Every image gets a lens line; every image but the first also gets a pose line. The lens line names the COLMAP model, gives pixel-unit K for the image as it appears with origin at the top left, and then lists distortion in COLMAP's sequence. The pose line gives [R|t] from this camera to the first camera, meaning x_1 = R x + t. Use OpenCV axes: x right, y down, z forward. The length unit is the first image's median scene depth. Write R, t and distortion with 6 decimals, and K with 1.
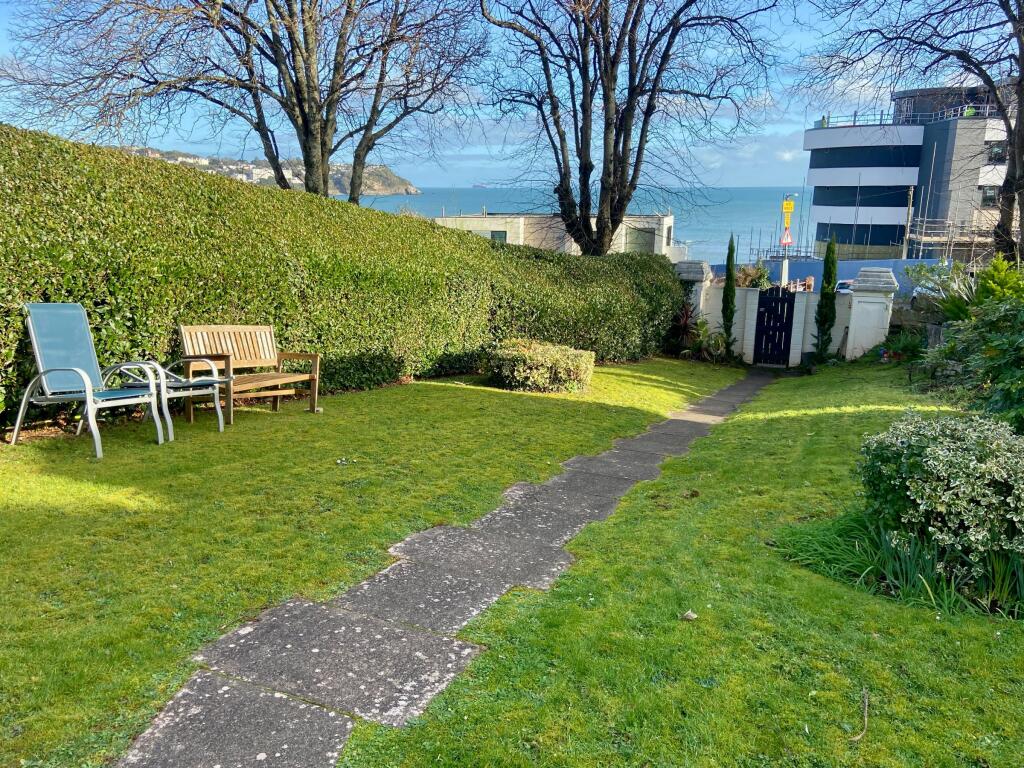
lens RADIAL K [[731.8, 0, 514.0], [0, 731.8, 383.6], [0, 0, 1]] dist [0.024777, -0.001898]
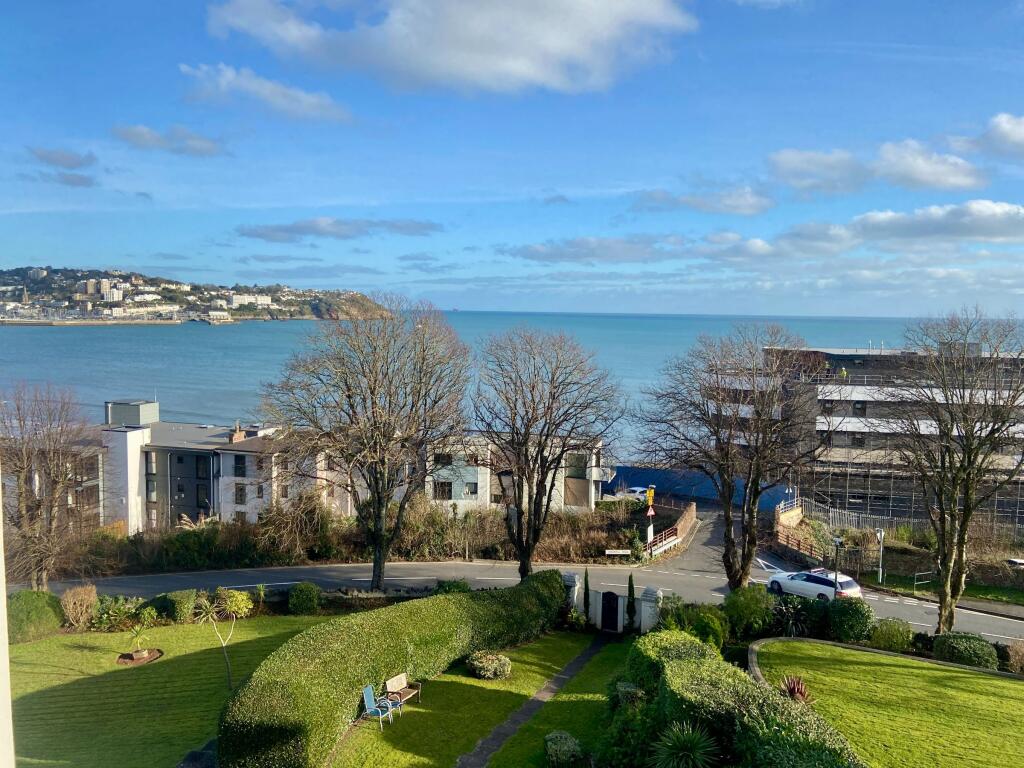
lens RADIAL K [[764.8, 0, 516.1], [0, 764.8, 339.9], [0, 0, 1]] dist [0.090320, -0.098942]
pose [[0.998863, 0.021776, 0.042411, -0.009647], [-0.013245, 0.981321, -0.191919, -0.391787], [-0.045798, 0.191139, 0.980494, -1.196254]]
